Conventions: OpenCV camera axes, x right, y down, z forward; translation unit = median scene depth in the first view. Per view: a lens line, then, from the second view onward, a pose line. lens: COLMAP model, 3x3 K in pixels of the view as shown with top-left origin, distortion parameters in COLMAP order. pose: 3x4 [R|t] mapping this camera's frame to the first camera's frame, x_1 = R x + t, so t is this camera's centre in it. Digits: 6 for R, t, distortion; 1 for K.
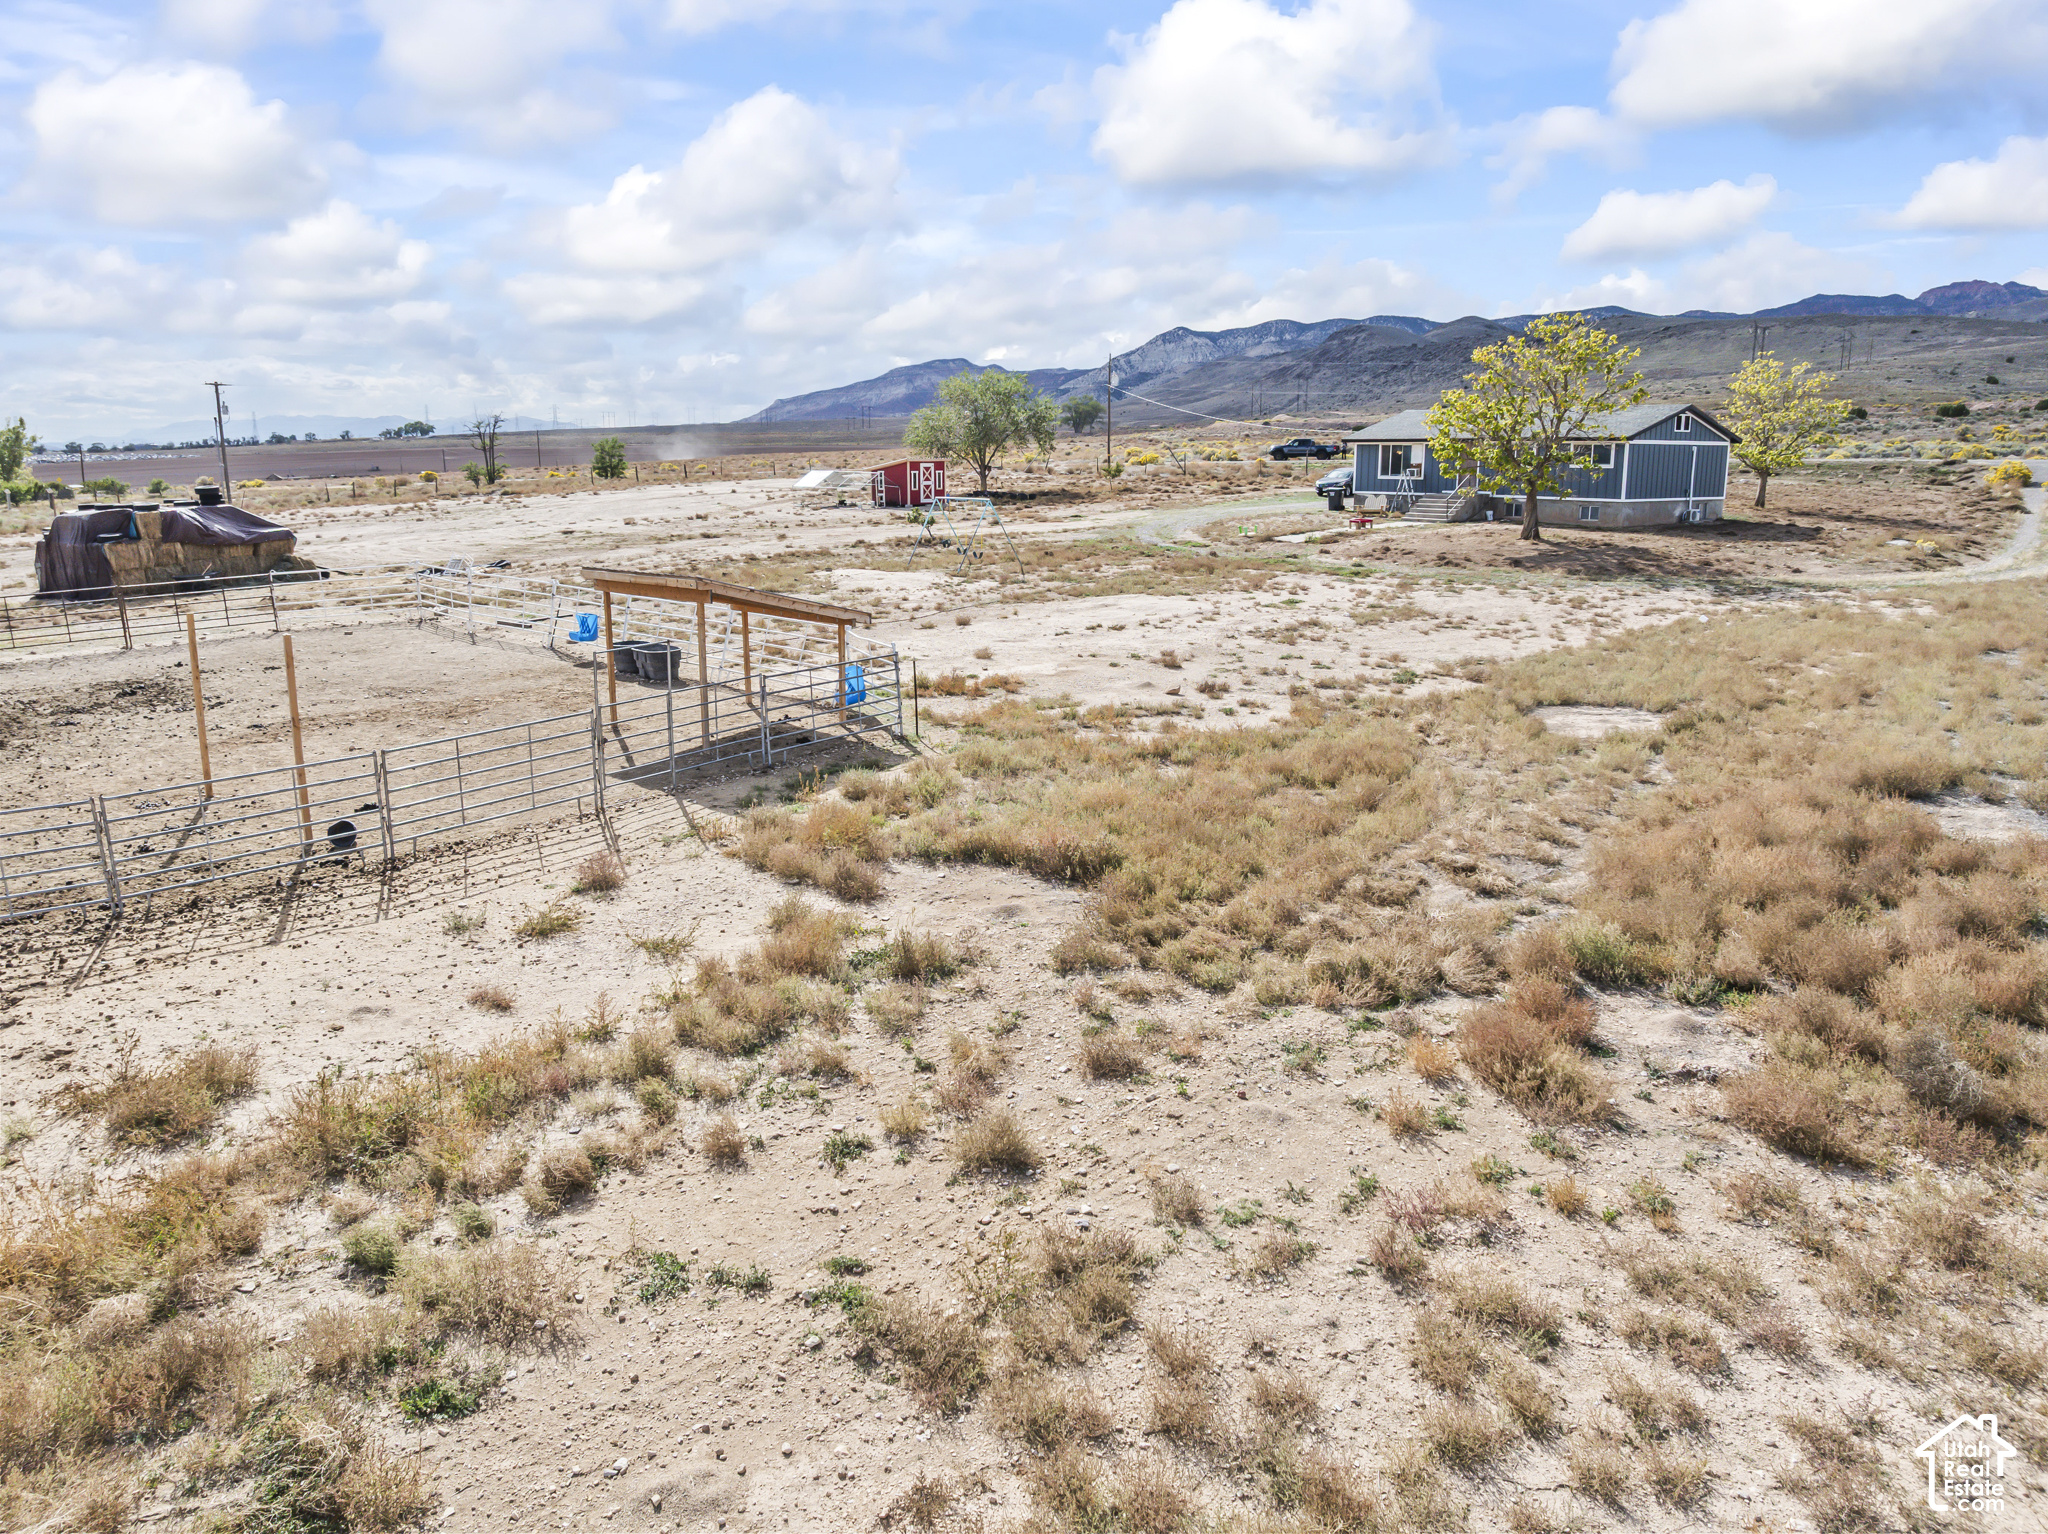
lens RADIAL K [[1444.0, 0, 1041.4], [0, 1444.0, 764.1], [0, 0, 1]] dist [-0.055055, 0.039174]
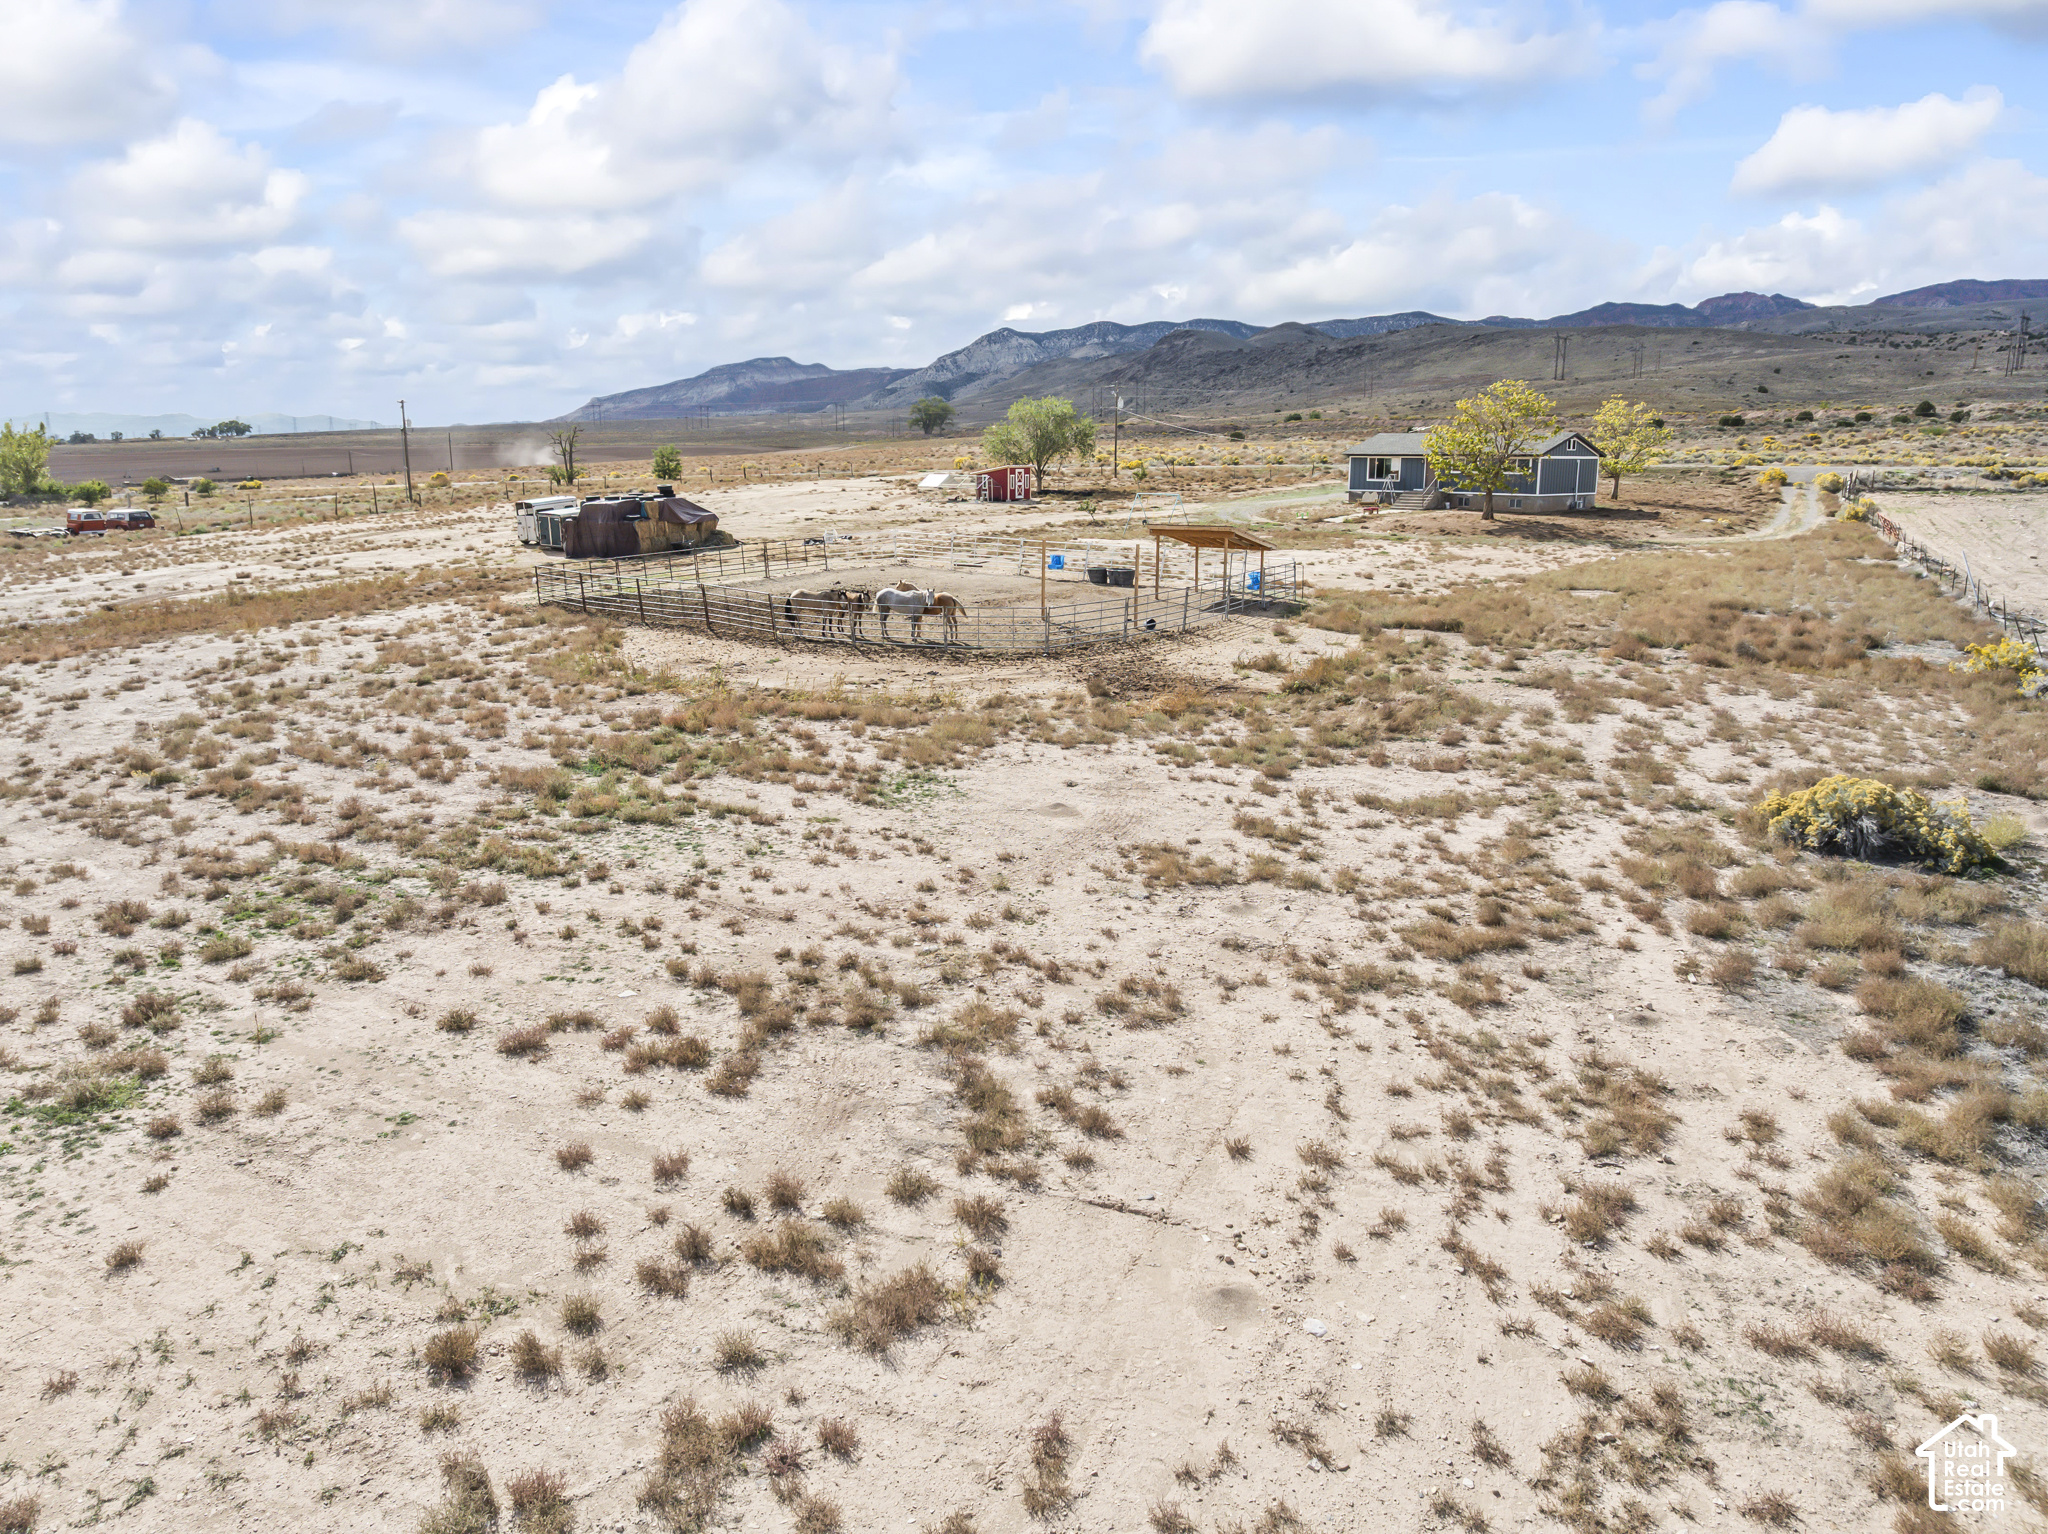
lens RADIAL K [[1441.7, 0, 1035.4], [0, 1441.7, 757.7], [0, 0, 1]] dist [-0.034795, -0.003871]
pose [[0.993322, -0.022291, 0.113205, -0.232645], [0.022734, 0.999738, -0.002616, 0.067790], [-0.113117, 0.005172, 0.993568, -0.353699]]
